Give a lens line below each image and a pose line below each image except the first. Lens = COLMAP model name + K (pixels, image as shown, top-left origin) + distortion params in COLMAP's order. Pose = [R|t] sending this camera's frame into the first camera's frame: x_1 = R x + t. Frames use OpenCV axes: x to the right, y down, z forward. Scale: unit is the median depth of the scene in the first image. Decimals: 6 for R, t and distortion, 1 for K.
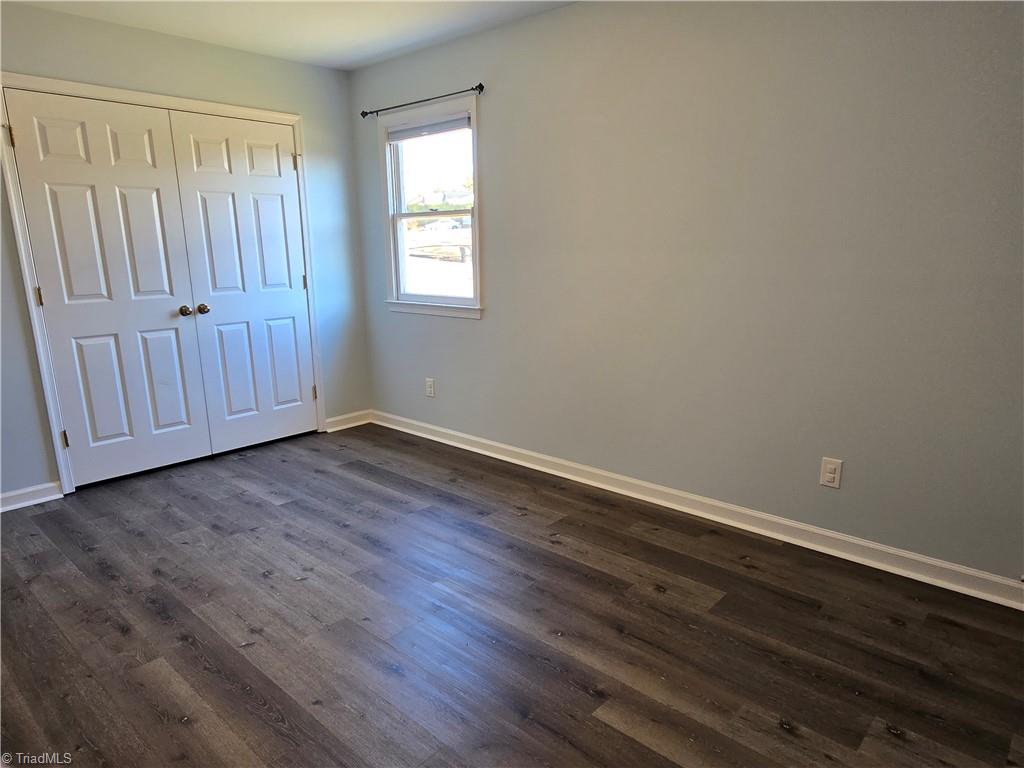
lens RADIAL K [[664.7, 0, 512.0], [0, 664.7, 384.0], [0, 0, 1]] dist [-0.008610, -0.002066]
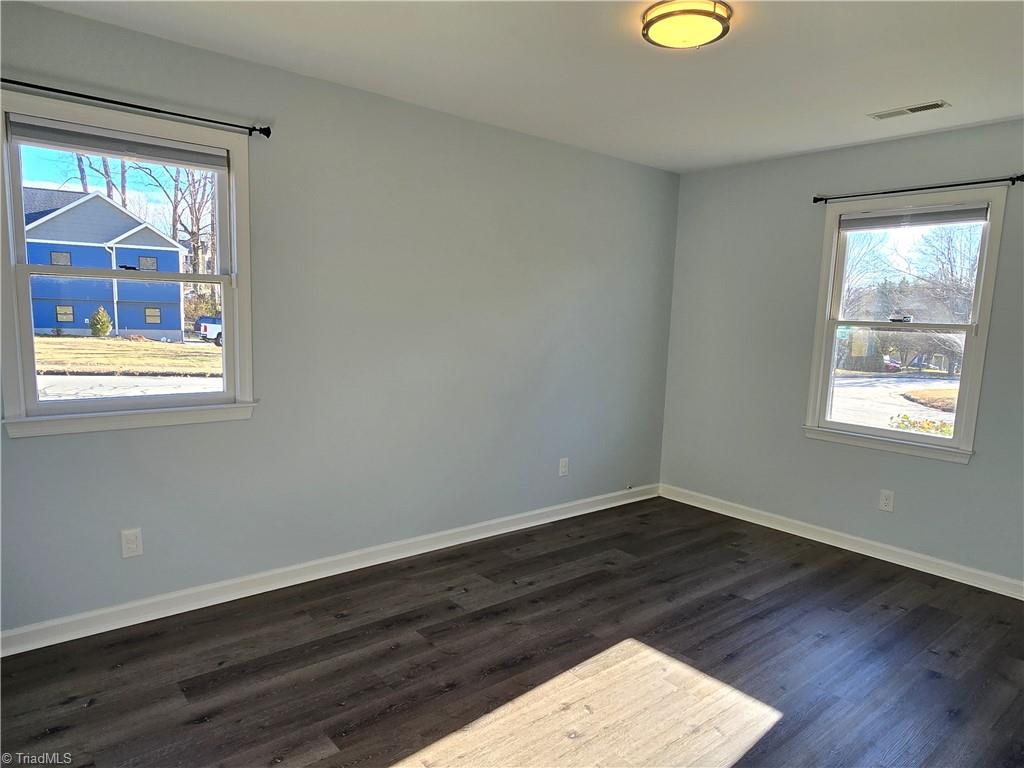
lens RADIAL K [[651.9, 0, 508.2], [0, 651.9, 404.9], [0, 0, 1]] dist [-0.005339, 0.002046]
pose [[0.145751, -0.130941, 0.980618, -1.054044], [0.176779, 0.978697, 0.104409, -0.201136], [-0.973399, 0.158135, 0.165793, 0.828065]]
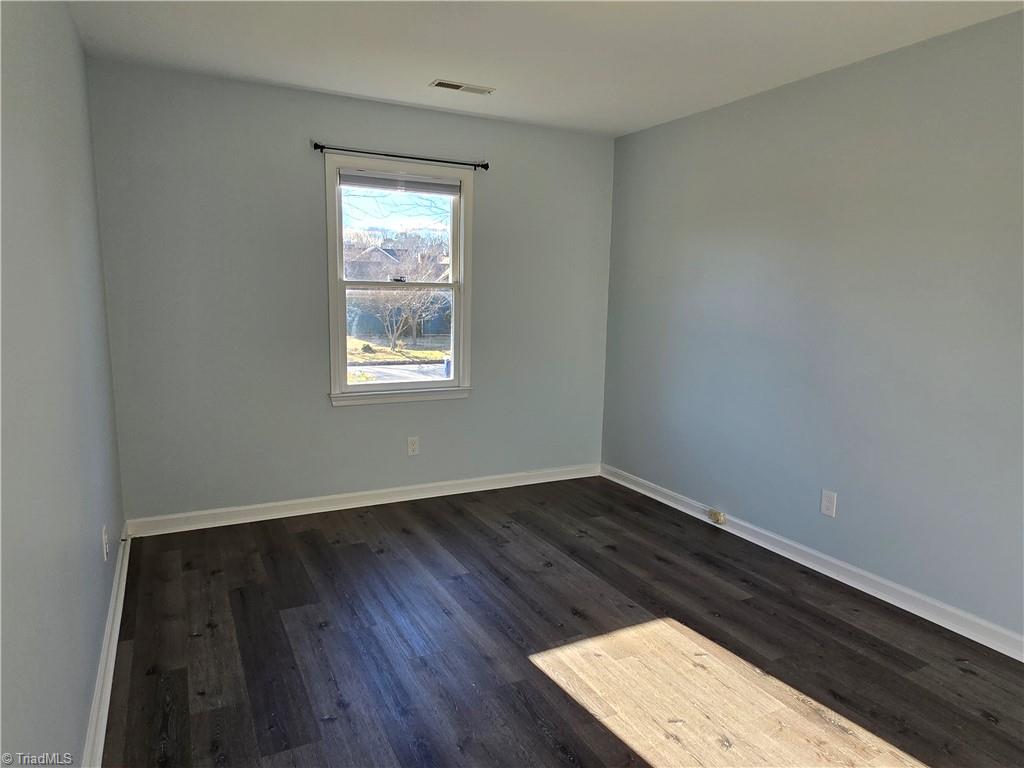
lens RADIAL K [[651.9, 0, 508.2], [0, 651.9, 404.9], [0, 0, 1]] dist [-0.005339, 0.002046]
pose [[-0.937125, -0.071344, 0.341623, -0.341364], [0.059396, 0.931996, 0.357570, -0.332191], [-0.343901, 0.355379, -0.869159, 1.499937]]
